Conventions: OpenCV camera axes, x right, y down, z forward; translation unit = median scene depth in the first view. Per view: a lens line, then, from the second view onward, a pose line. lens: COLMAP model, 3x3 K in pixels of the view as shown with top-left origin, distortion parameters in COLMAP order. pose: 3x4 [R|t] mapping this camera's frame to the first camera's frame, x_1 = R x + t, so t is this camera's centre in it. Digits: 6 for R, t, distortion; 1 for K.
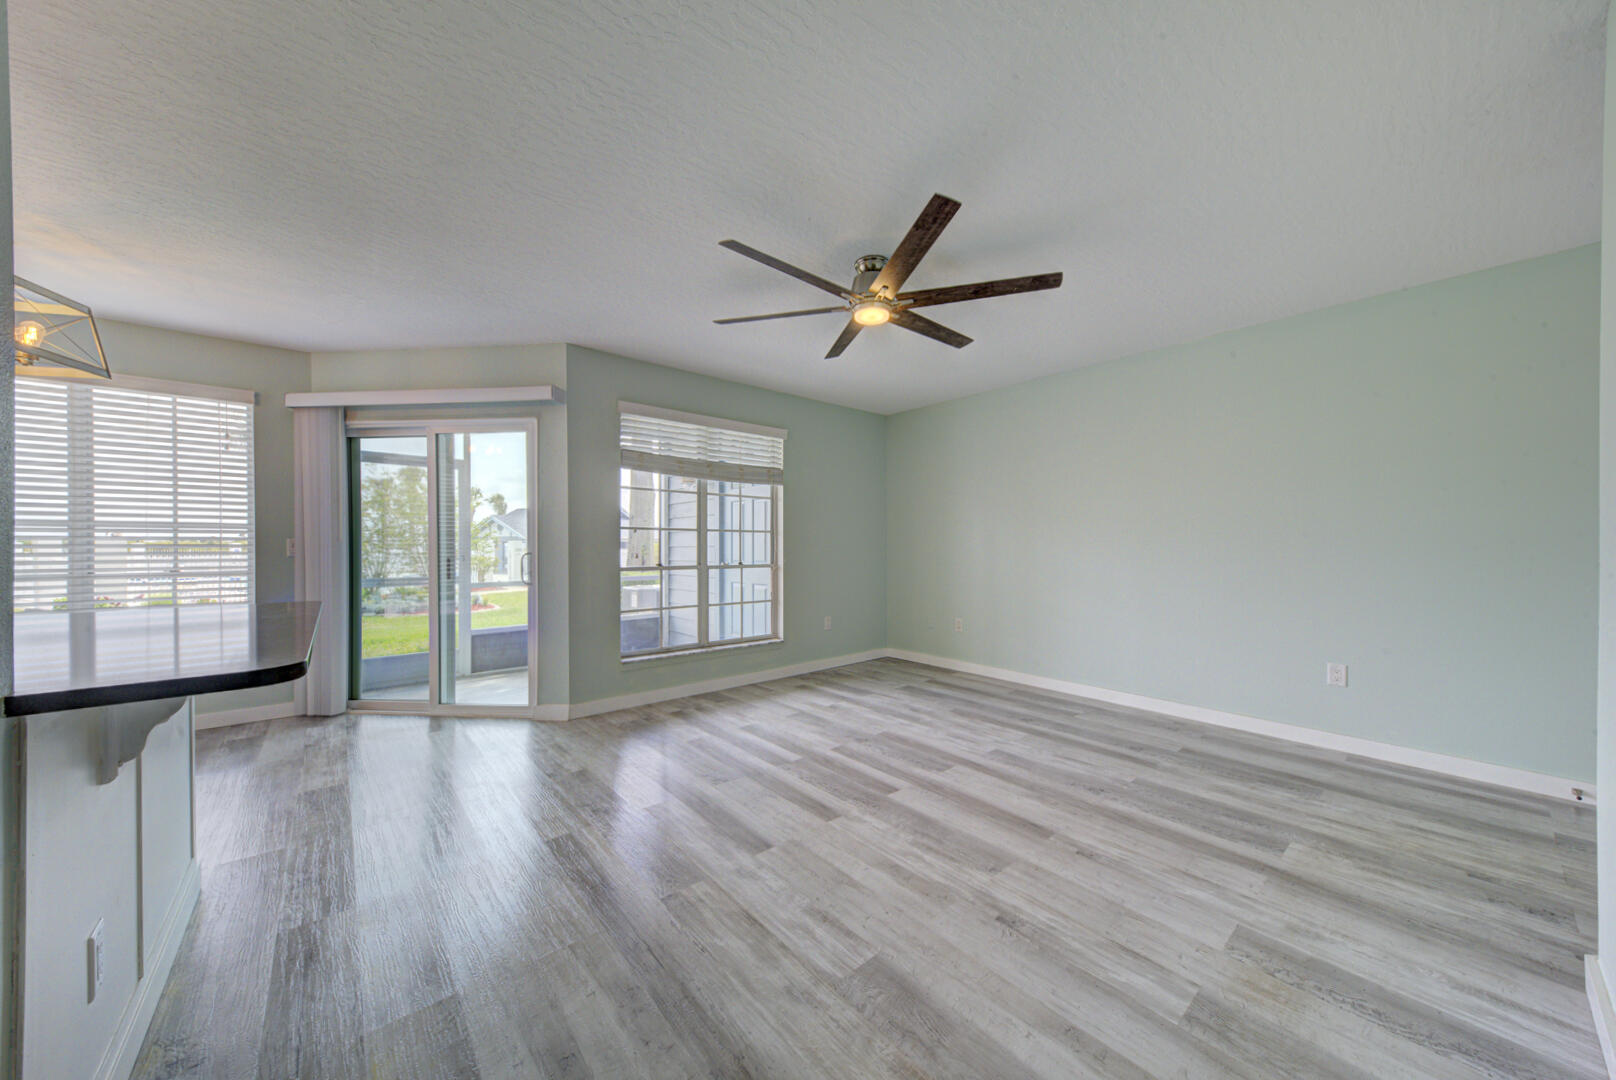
lens RADIAL K [[552.7, 0, 812.0], [0, 552.7, 547.4], [0, 0, 1]] dist [0.029139, -0.007120]
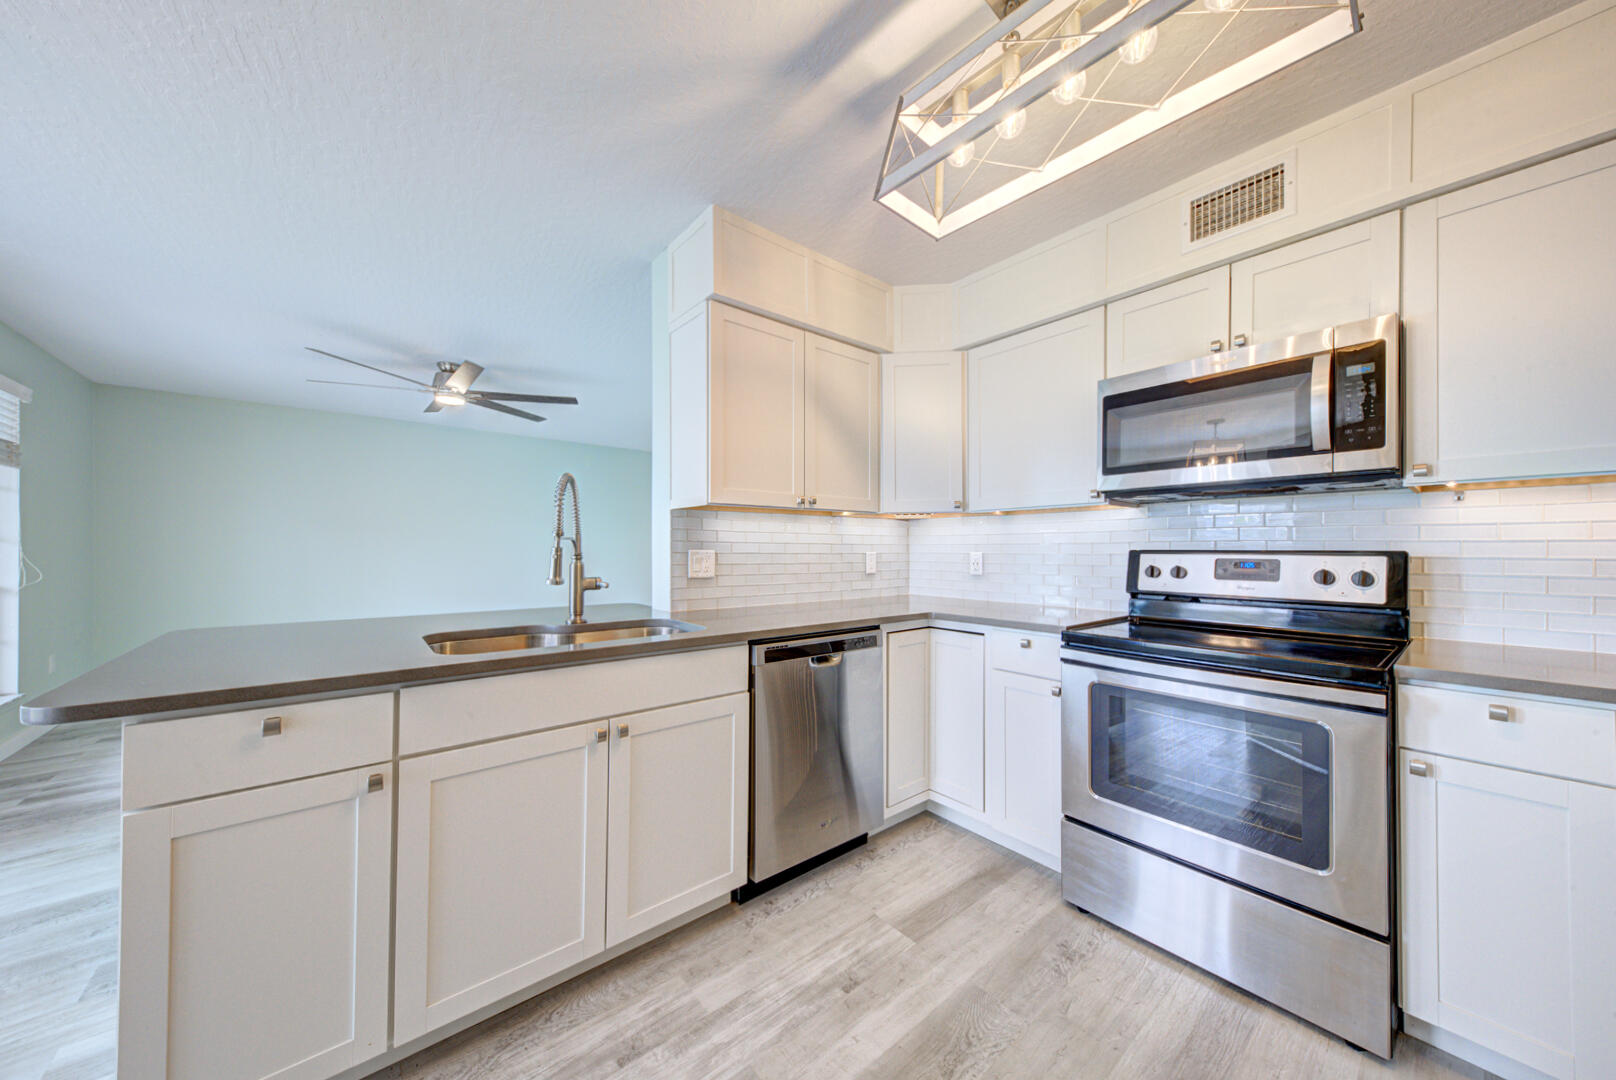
lens RADIAL K [[552.7, 0, 812.0], [0, 552.7, 547.4], [0, 0, 1]] dist [0.029139, -0.007120]
pose [[0.007275, 0.003686, 0.999967, -1.044662], [-0.000340, 0.999993, -0.003684, -0.015449], [-0.999973, -0.000314, 0.007277, 0.026198]]
